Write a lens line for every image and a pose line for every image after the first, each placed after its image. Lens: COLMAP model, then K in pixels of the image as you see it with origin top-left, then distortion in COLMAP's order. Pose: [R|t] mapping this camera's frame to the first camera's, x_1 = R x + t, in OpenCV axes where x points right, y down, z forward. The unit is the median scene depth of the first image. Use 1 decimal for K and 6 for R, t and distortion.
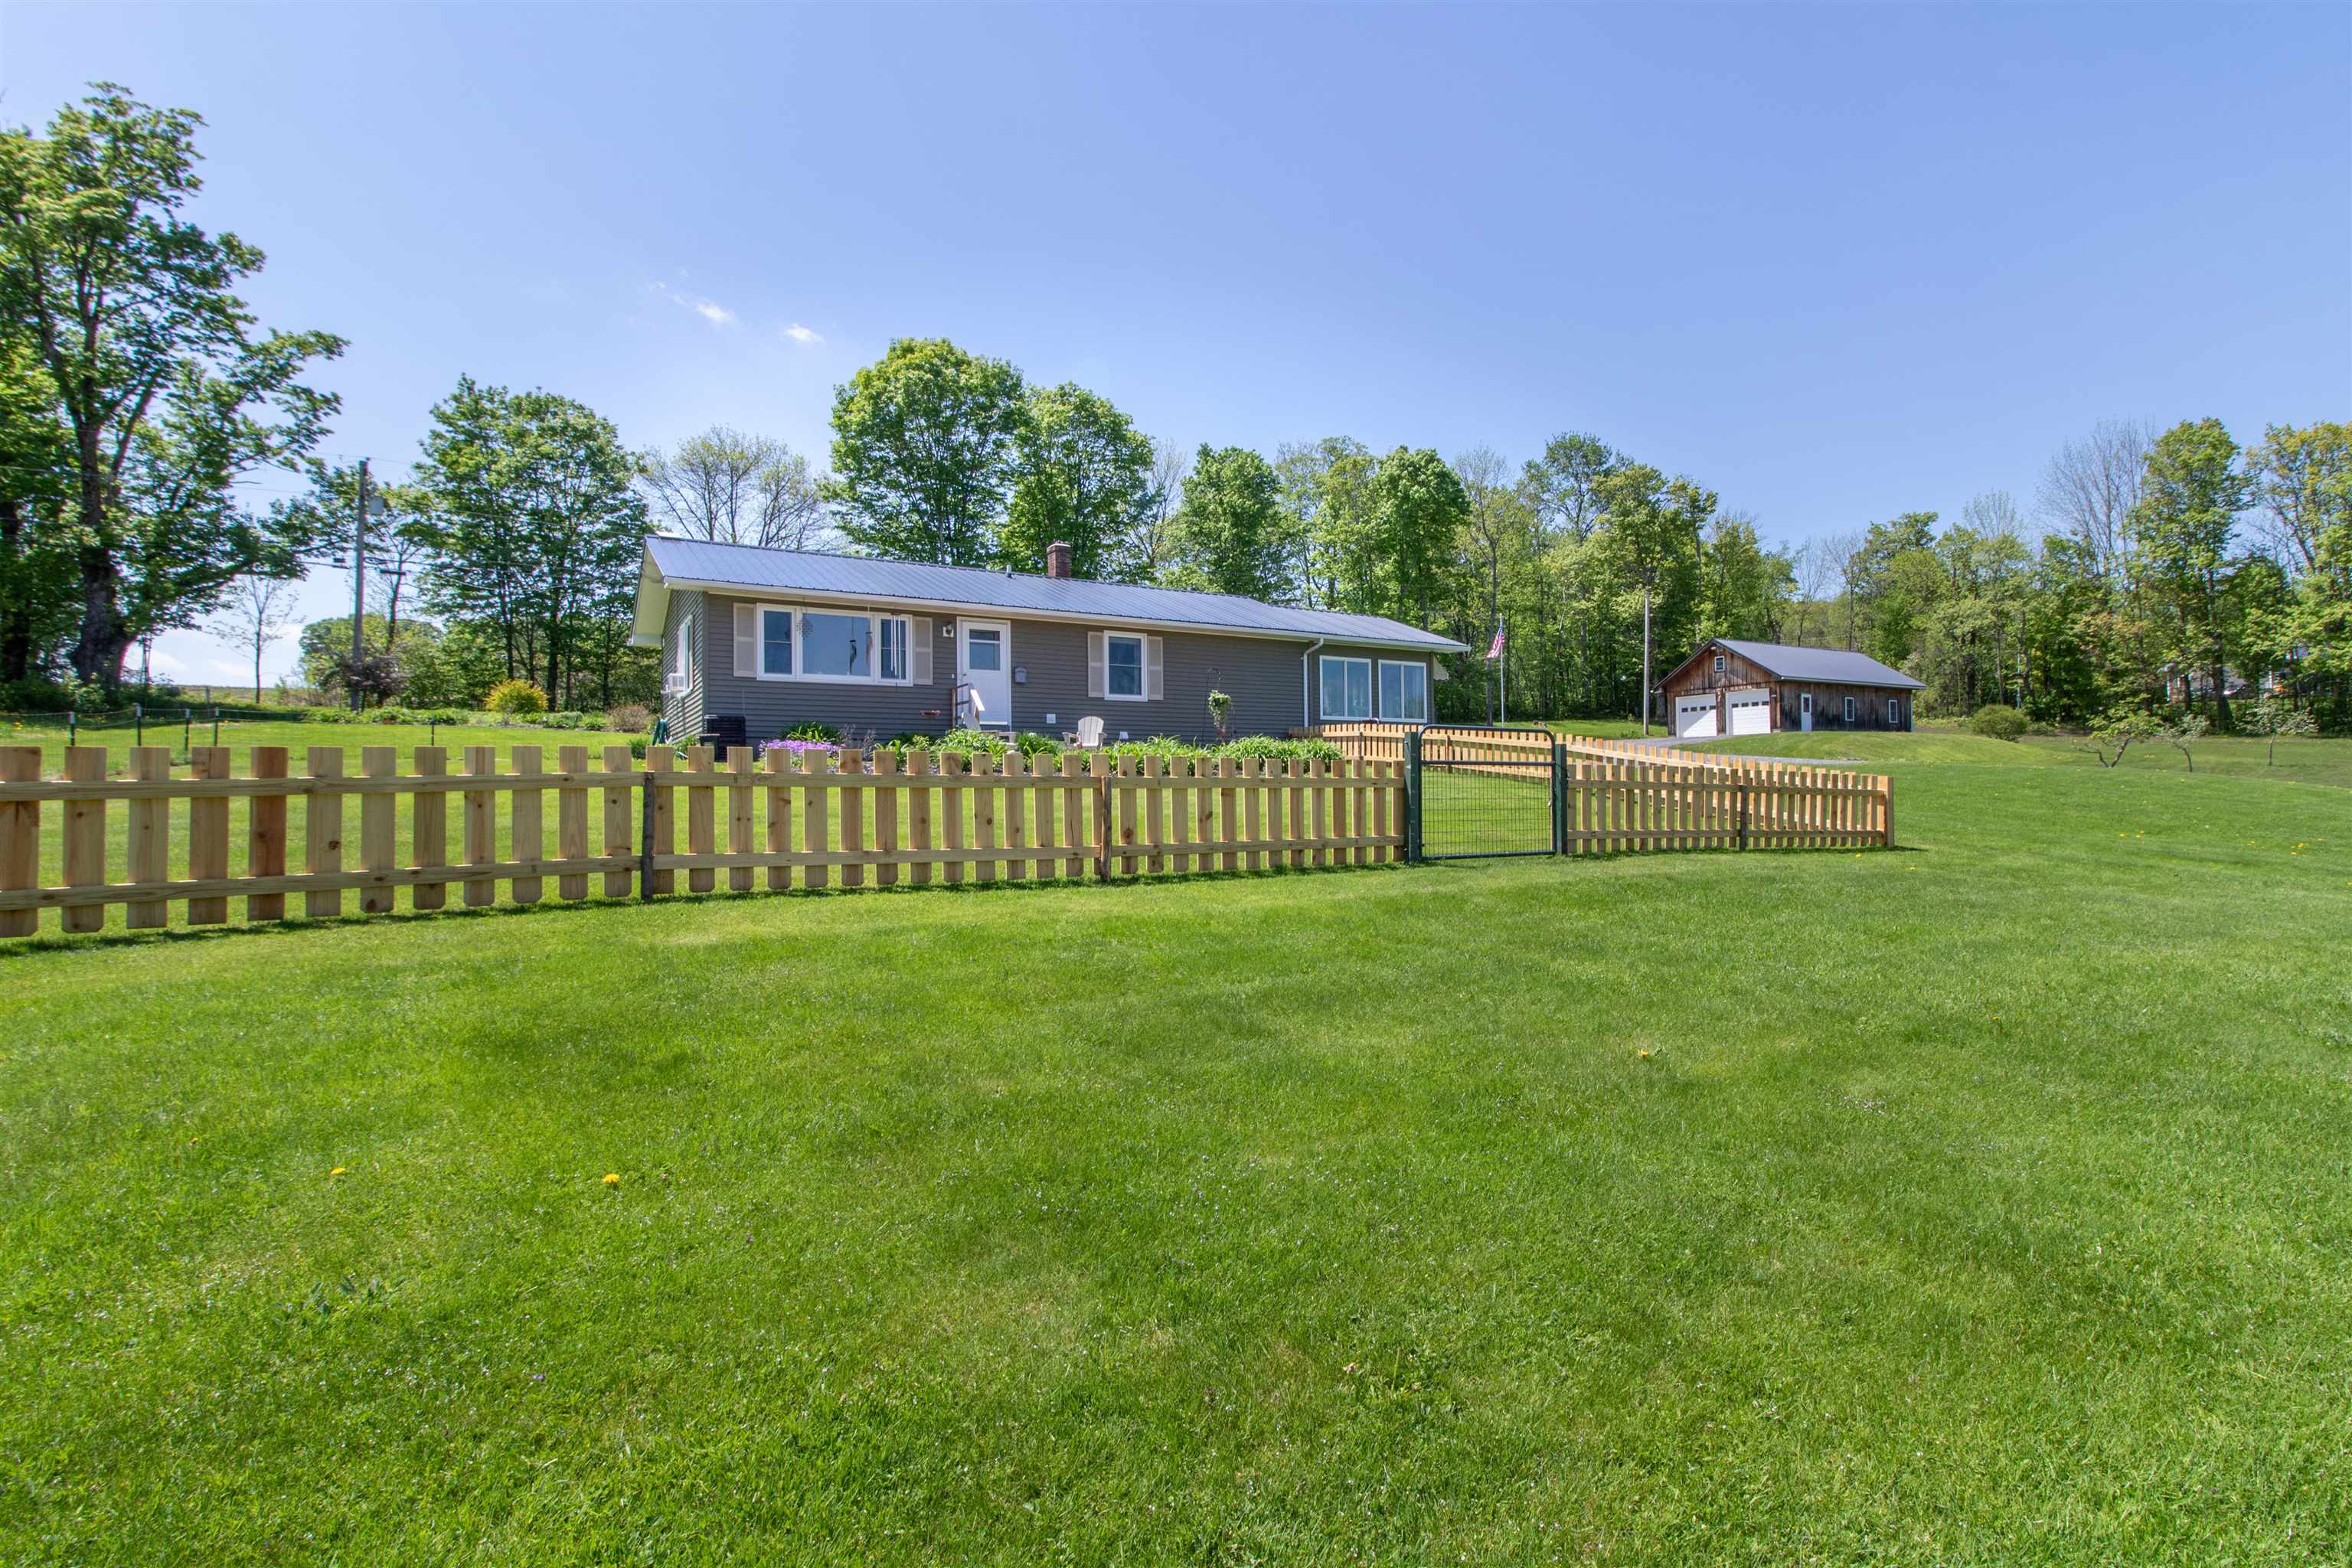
lens RADIAL K [[1117.8, 0, 1315.5], [0, 1117.8, 790.7], [0, 0, 1]] dist [0.002323, 0.000298]
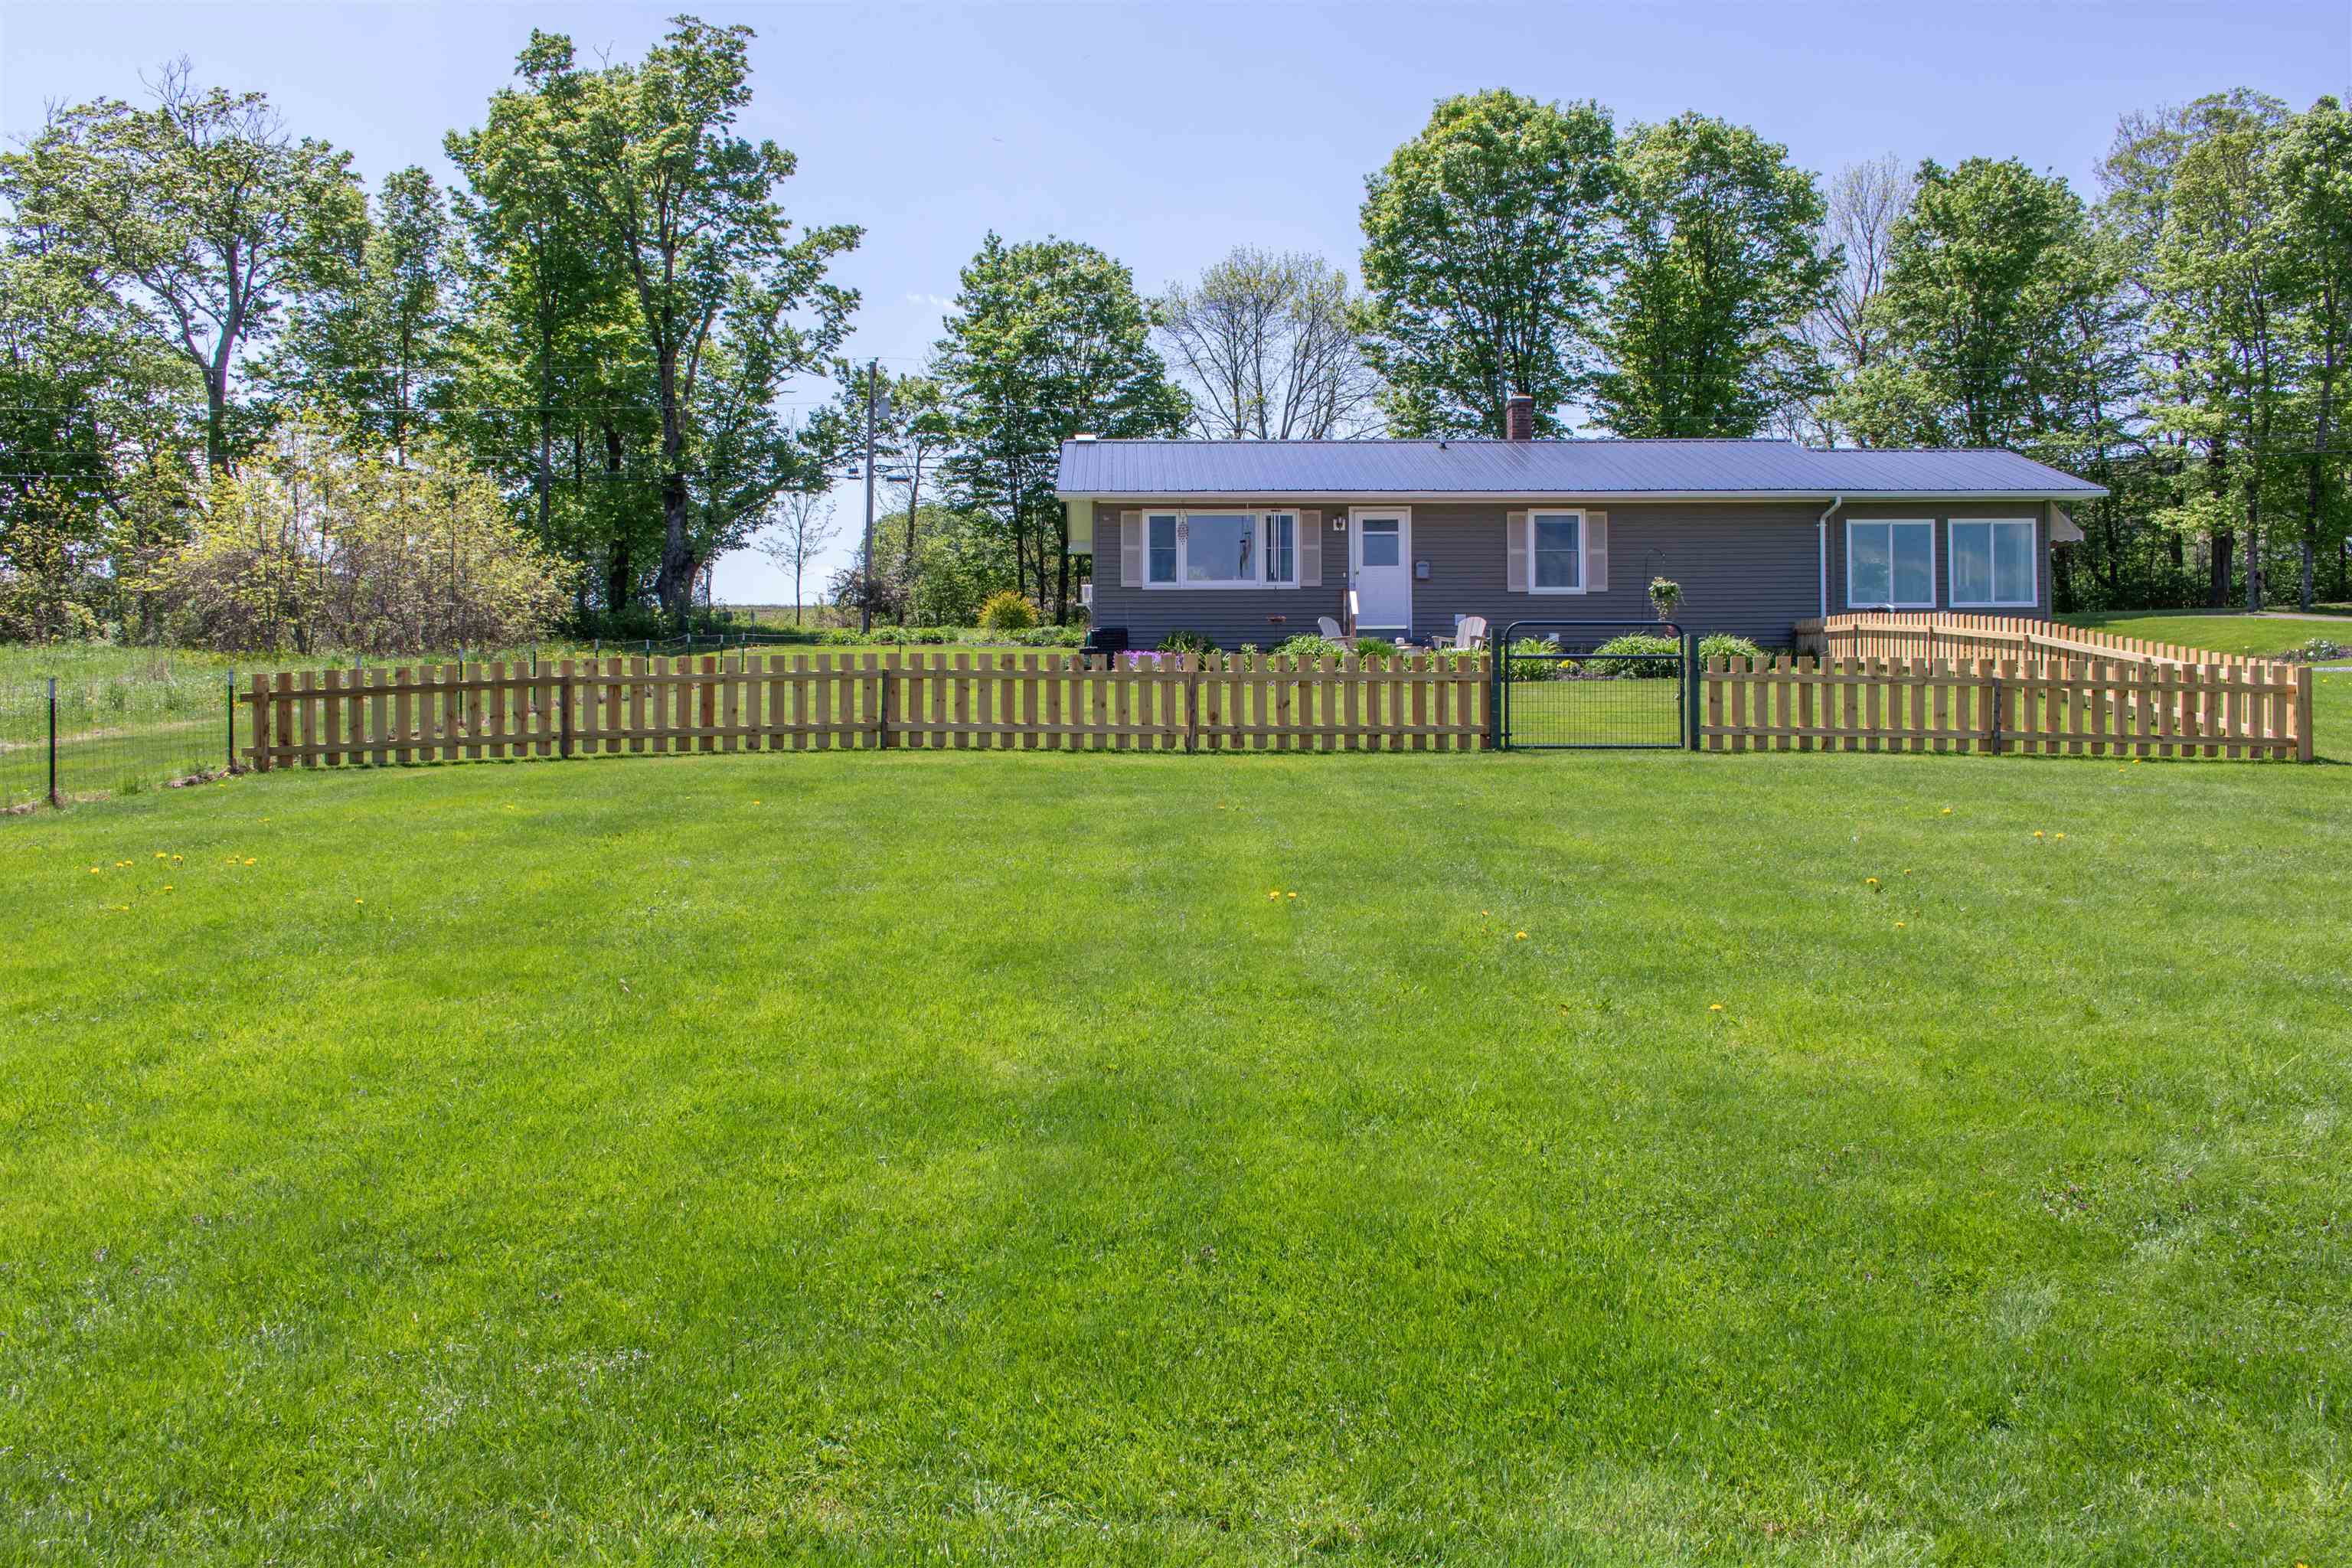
lens RADIAL K [[1879.3, 0, 1188.5], [0, 1879.3, 725.0], [0, 0, 1]] dist [0.022967, 0.003366]
pose [[0.844564, -0.000420, -0.535455, 0.187624], [-0.002325, 0.999987, -0.004451, 0.011422], [0.535450, 0.005004, 0.844552, -0.160686]]
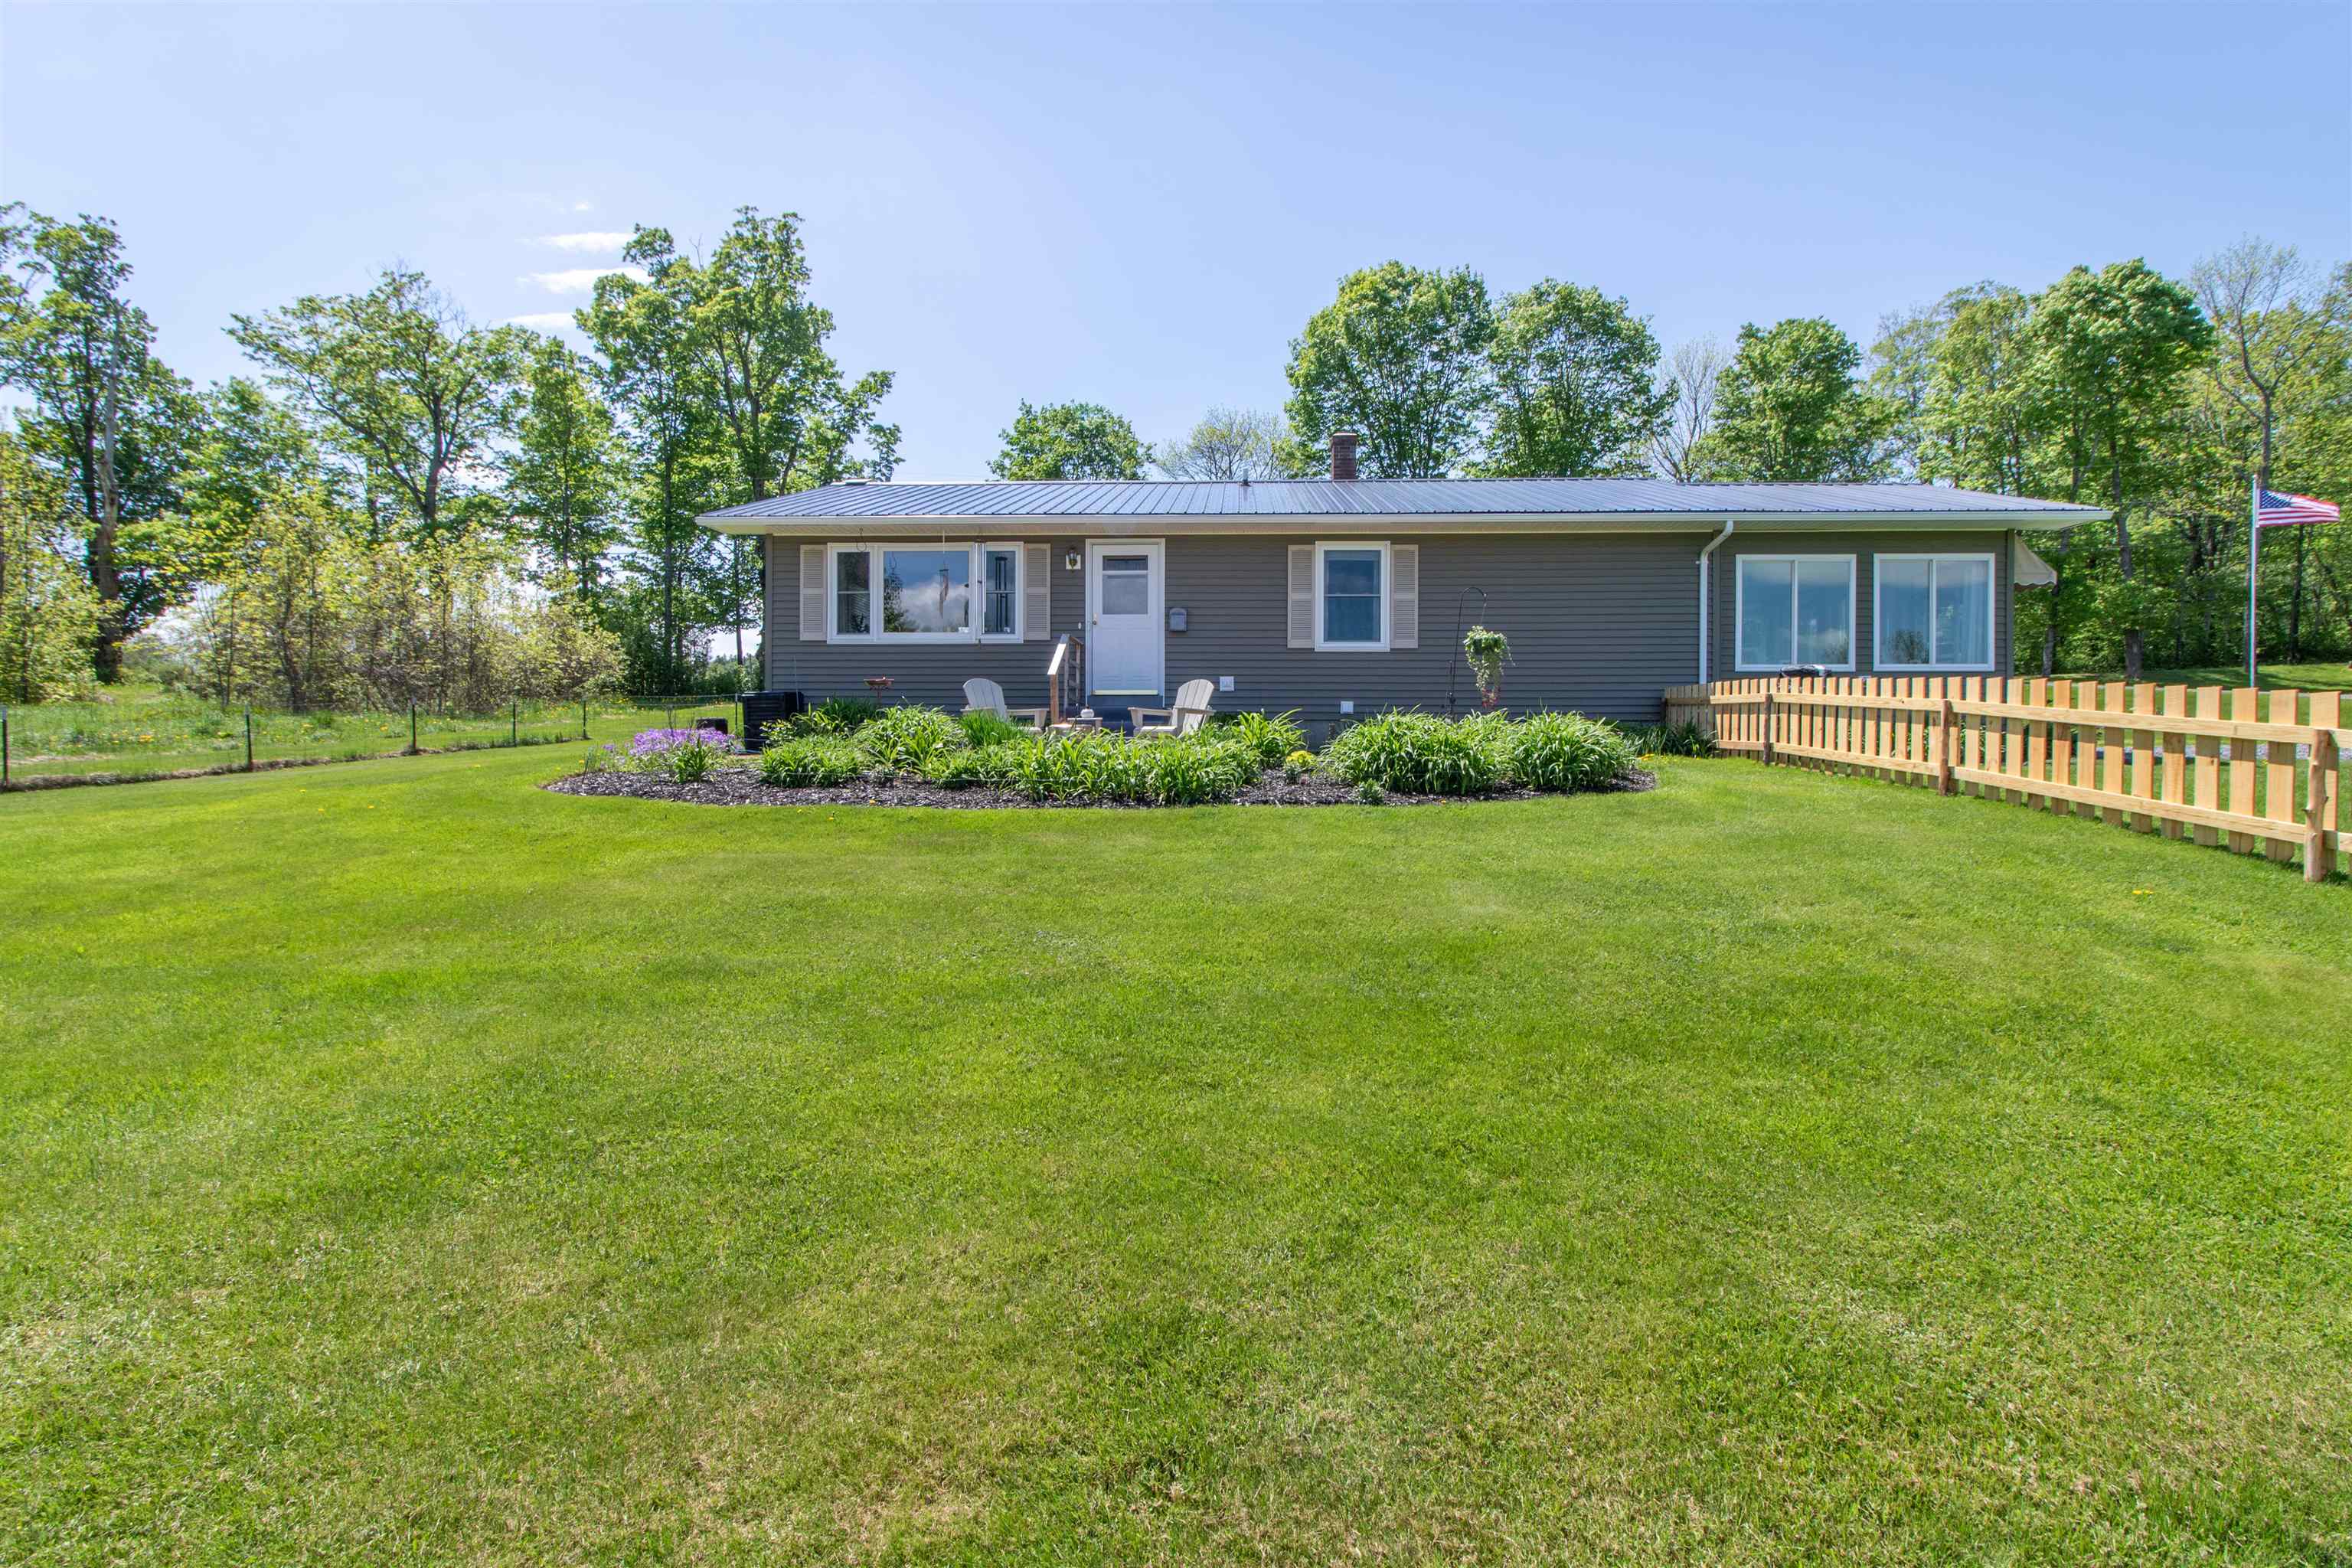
lens RADIAL K [[1076.7, 0, 1186.2], [0, 1076.7, 761.8], [0, 0, 1]] dist [-0.002571, -0.000102]
pose [[0.802072, 0.016867, -0.596989, 0.065831], [-0.011794, 0.999854, 0.012403, -0.014397], [0.597111, -0.002907, 0.802154, 0.262484]]
